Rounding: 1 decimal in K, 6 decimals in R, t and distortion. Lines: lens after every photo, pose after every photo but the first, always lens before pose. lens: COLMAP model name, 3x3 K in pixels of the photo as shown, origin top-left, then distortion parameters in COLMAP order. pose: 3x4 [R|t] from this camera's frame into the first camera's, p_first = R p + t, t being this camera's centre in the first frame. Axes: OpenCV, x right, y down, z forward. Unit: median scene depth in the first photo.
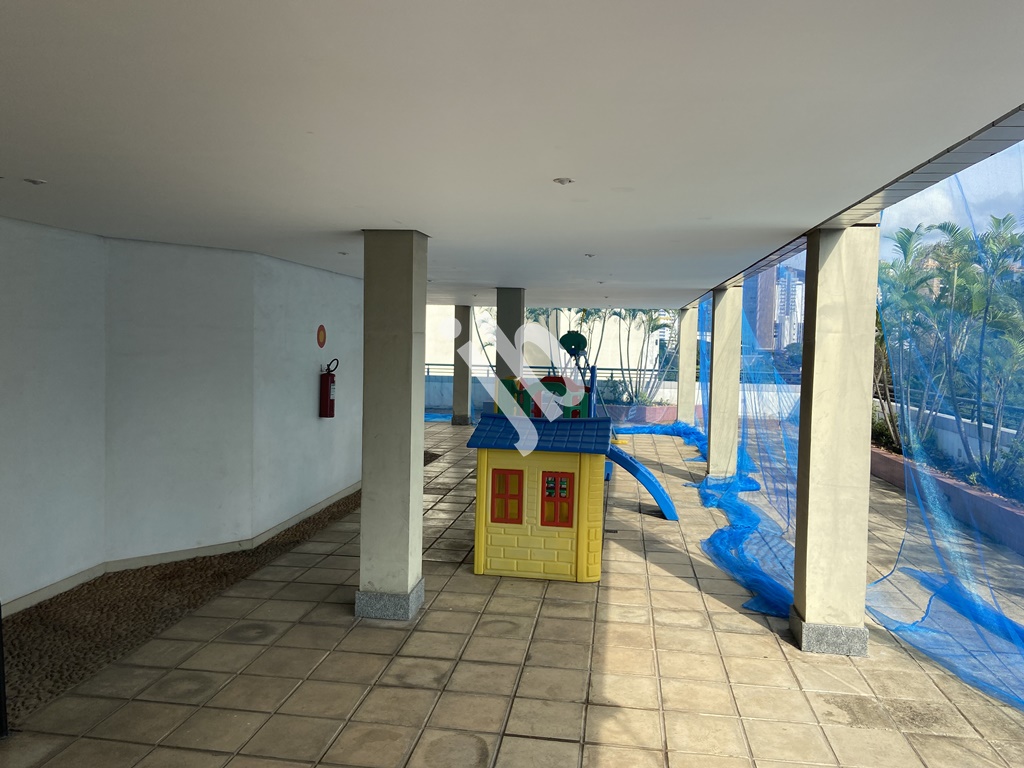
lens RADIAL K [[786.2, 0, 510.7], [0, 786.2, 385.0], [0, 0, 1]] dist [0.087010, -0.124359]
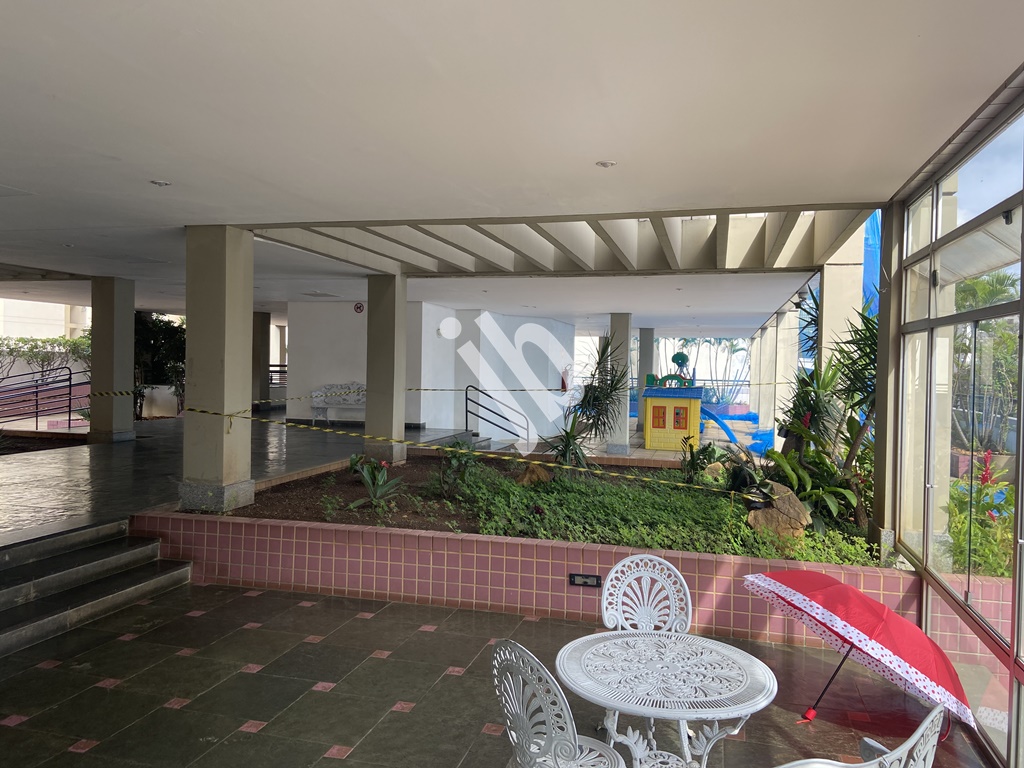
lens RADIAL K [[786.2, 0, 513.8], [0, 786.2, 380.7], [0, 0, 1]] dist [0.087010, -0.124359]
pose [[0.993728, -0.002045, -0.111809, -0.056502], [-0.002436, 0.999200, -0.039930, 0.040185], [0.111801, 0.039952, 0.992927, -0.472642]]
